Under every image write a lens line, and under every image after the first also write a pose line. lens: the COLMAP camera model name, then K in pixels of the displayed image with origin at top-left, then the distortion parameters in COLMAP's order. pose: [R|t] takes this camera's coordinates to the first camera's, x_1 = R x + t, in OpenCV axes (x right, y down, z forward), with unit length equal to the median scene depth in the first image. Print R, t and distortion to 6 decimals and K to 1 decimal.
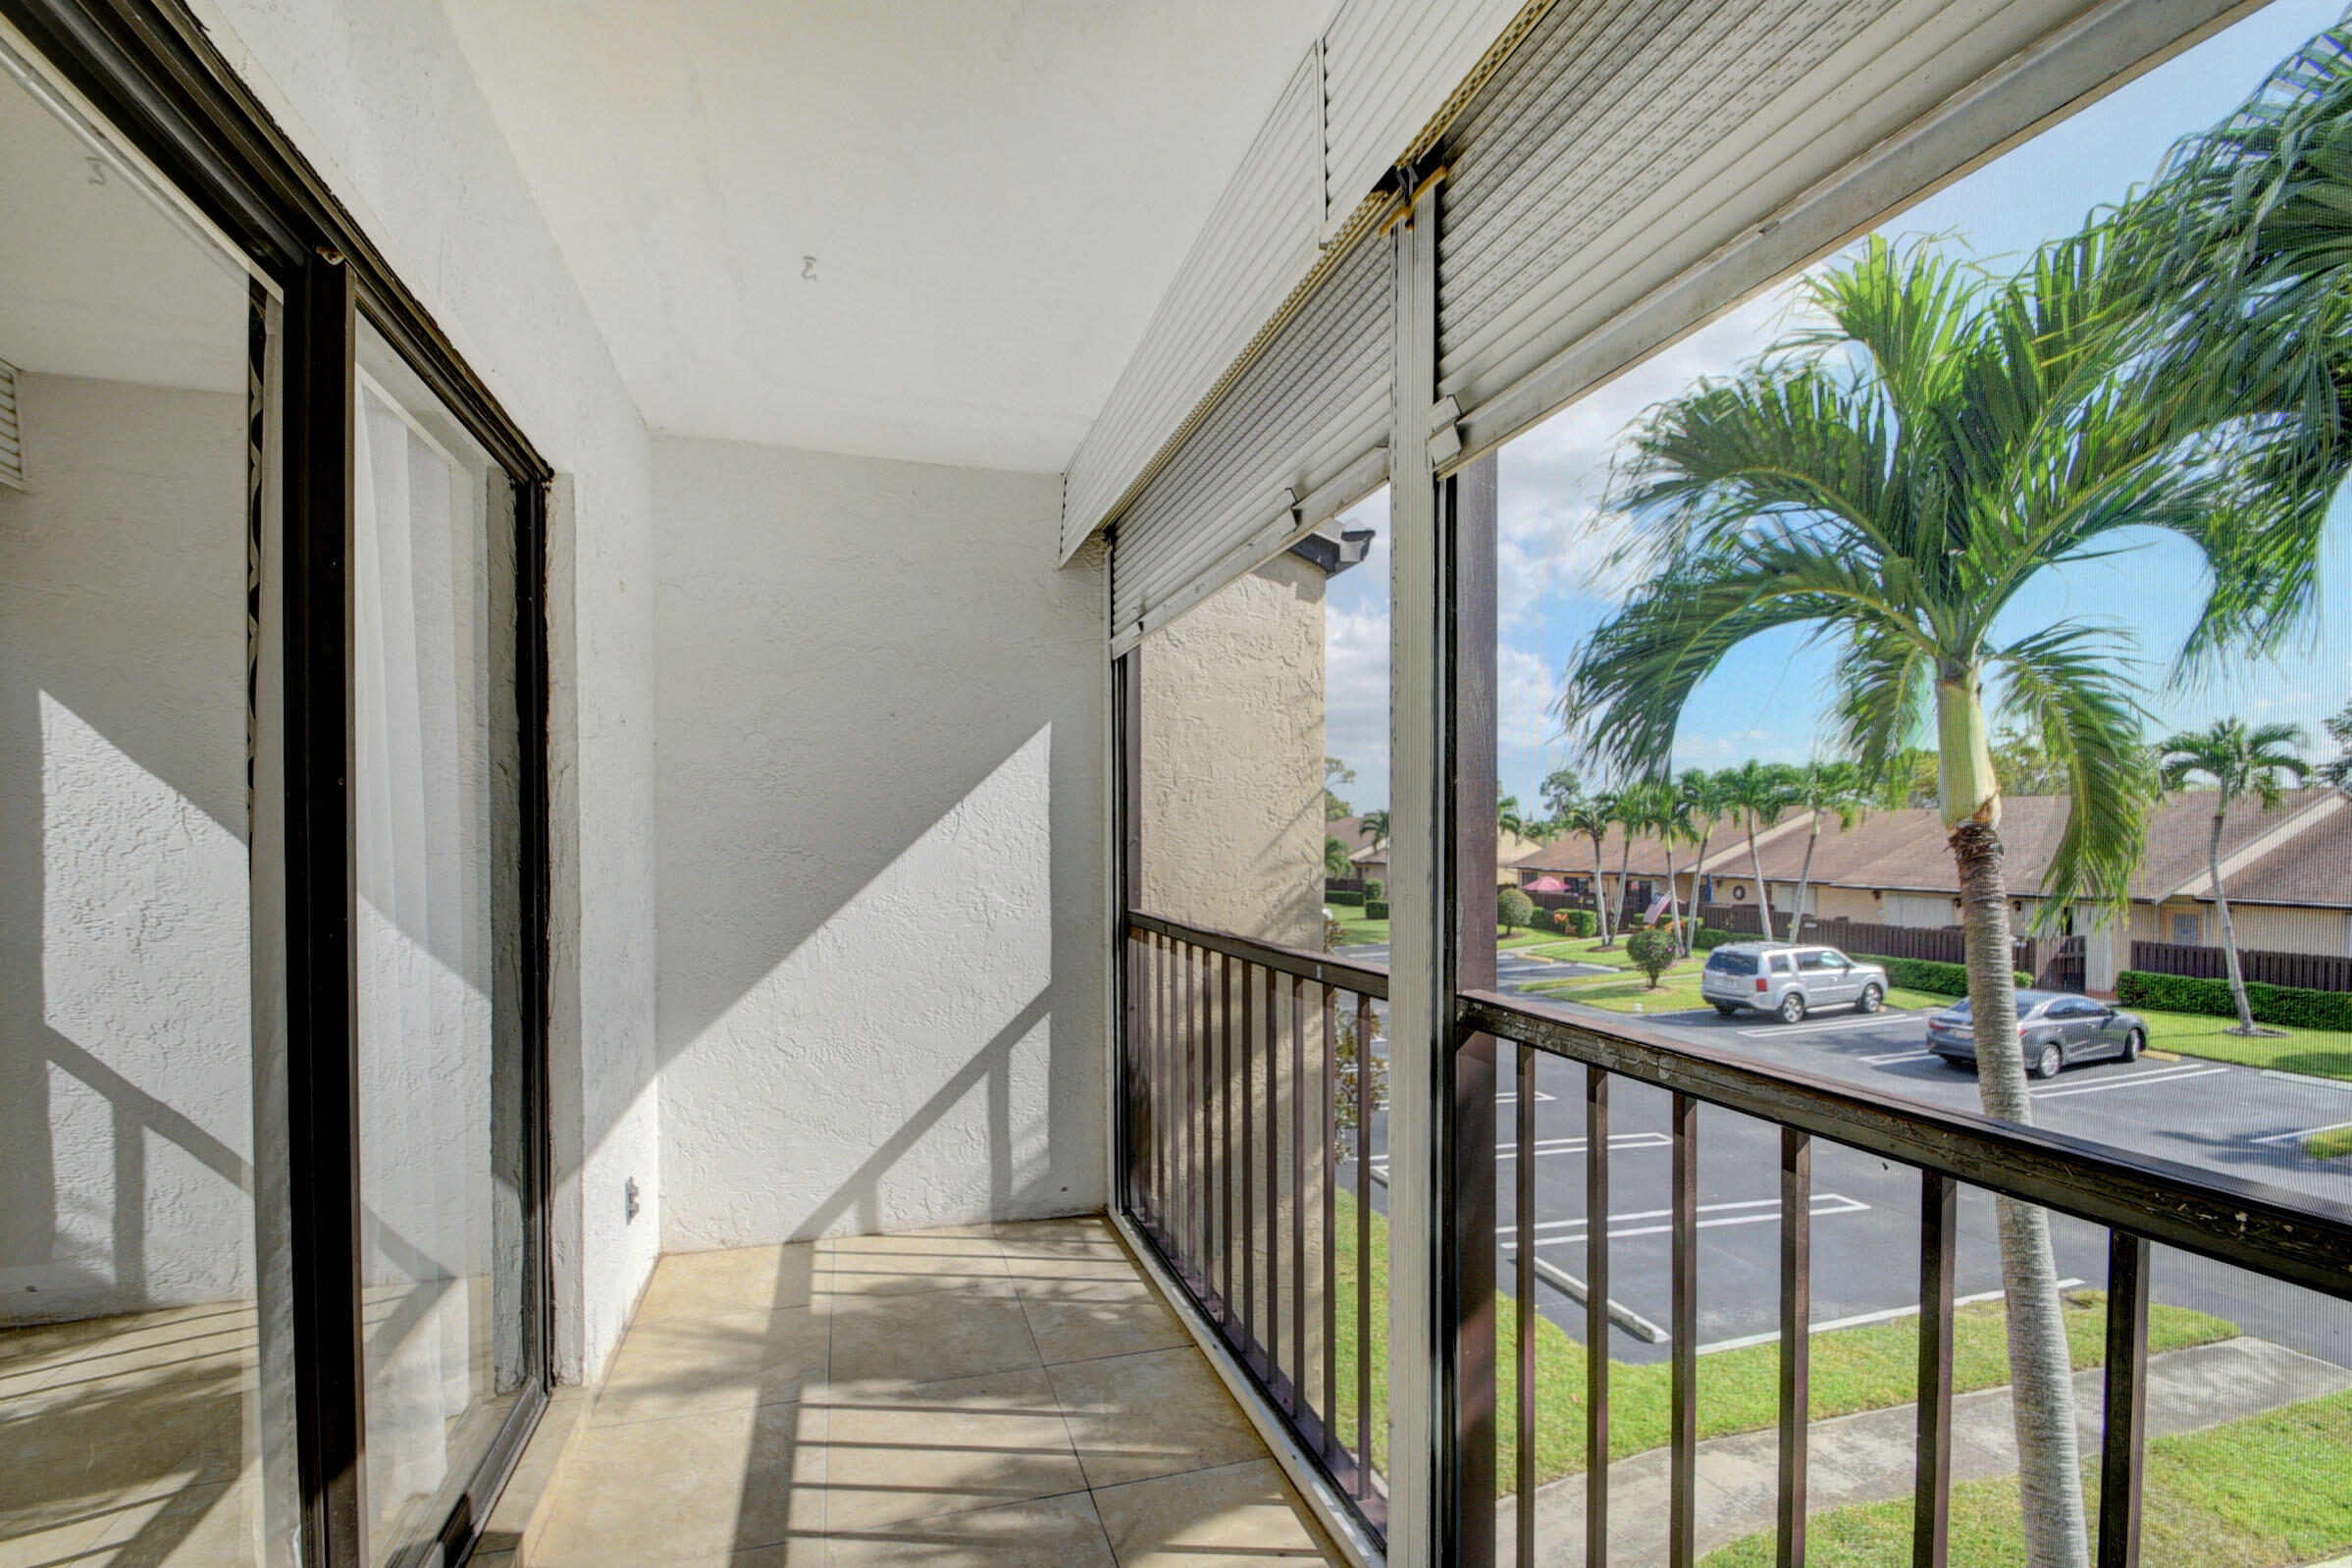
lens RADIAL K [[1038.7, 0, 1165.7], [0, 1038.7, 848.3], [0, 0, 1]] dist [0.004740, -0.011351]
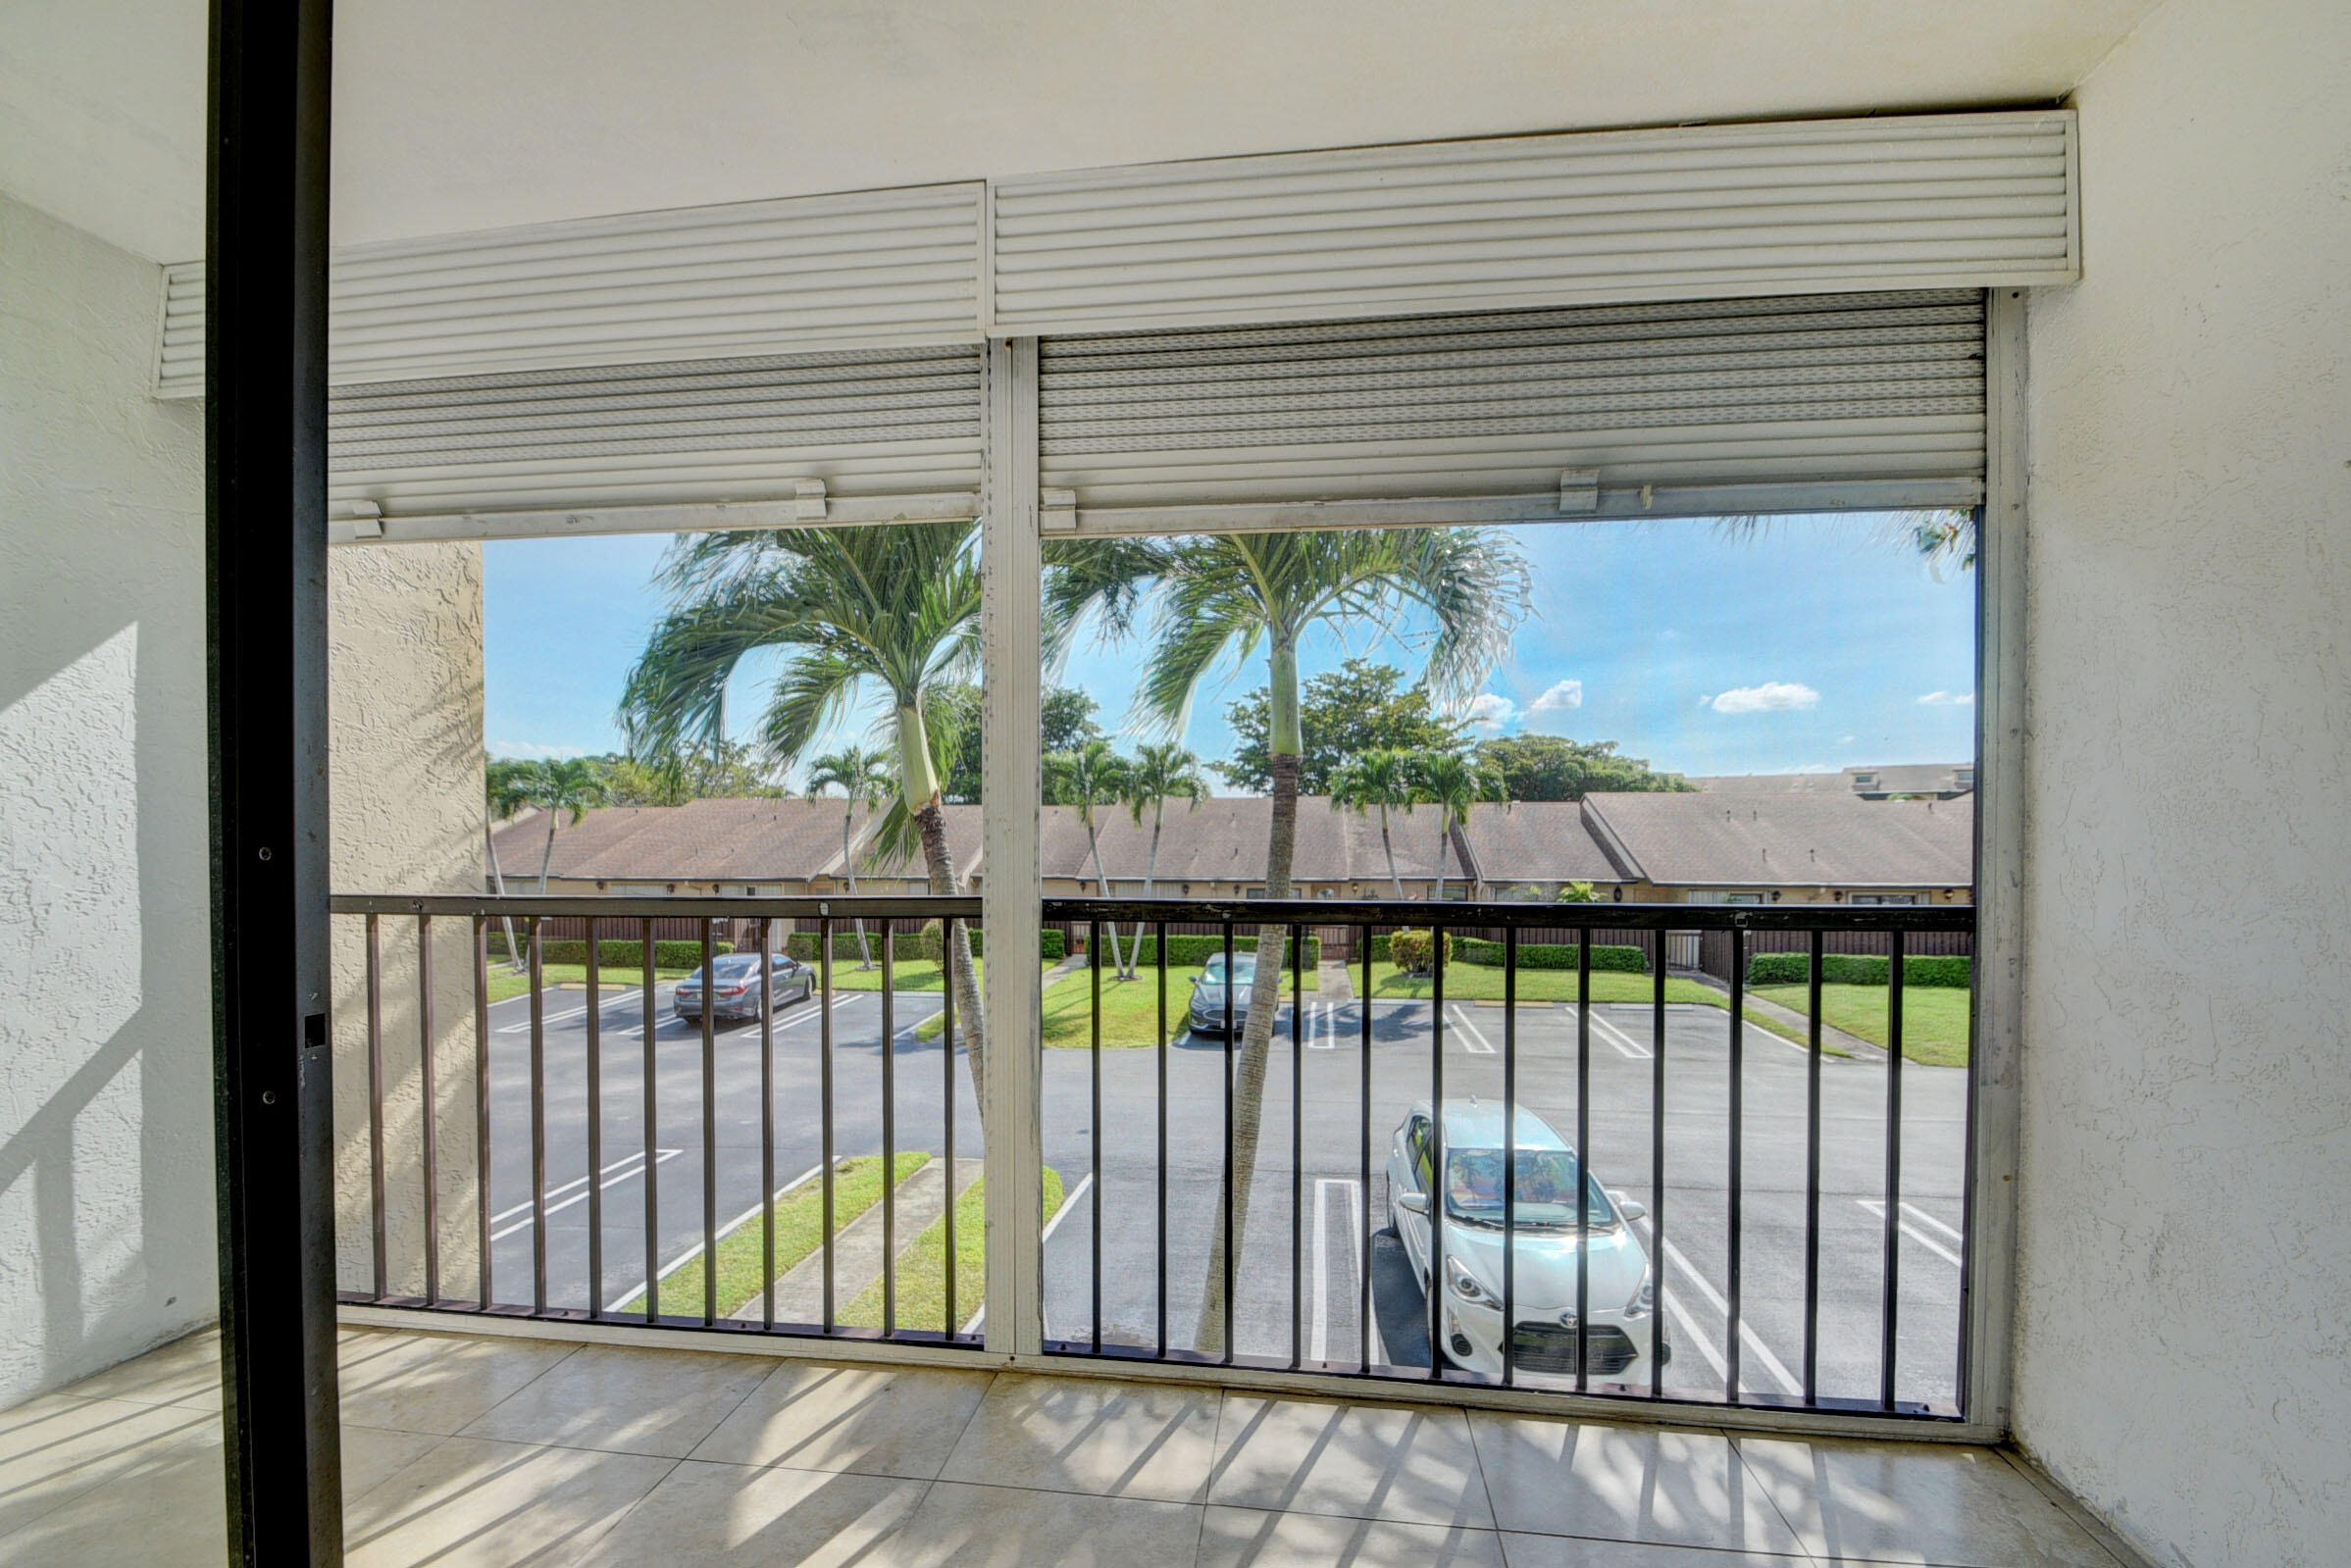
lens RADIAL K [[1038.2, 0, 1157.1], [0, 1038.2, 841.1], [0, 0, 1]] dist [0.004740, -0.011351]
pose [[0.431031, -0.005923, 0.902318, -0.400812], [0.010076, 0.999948, 0.001751, 0.025654], [-0.902281, 0.008337, 0.431068, 0.103596]]
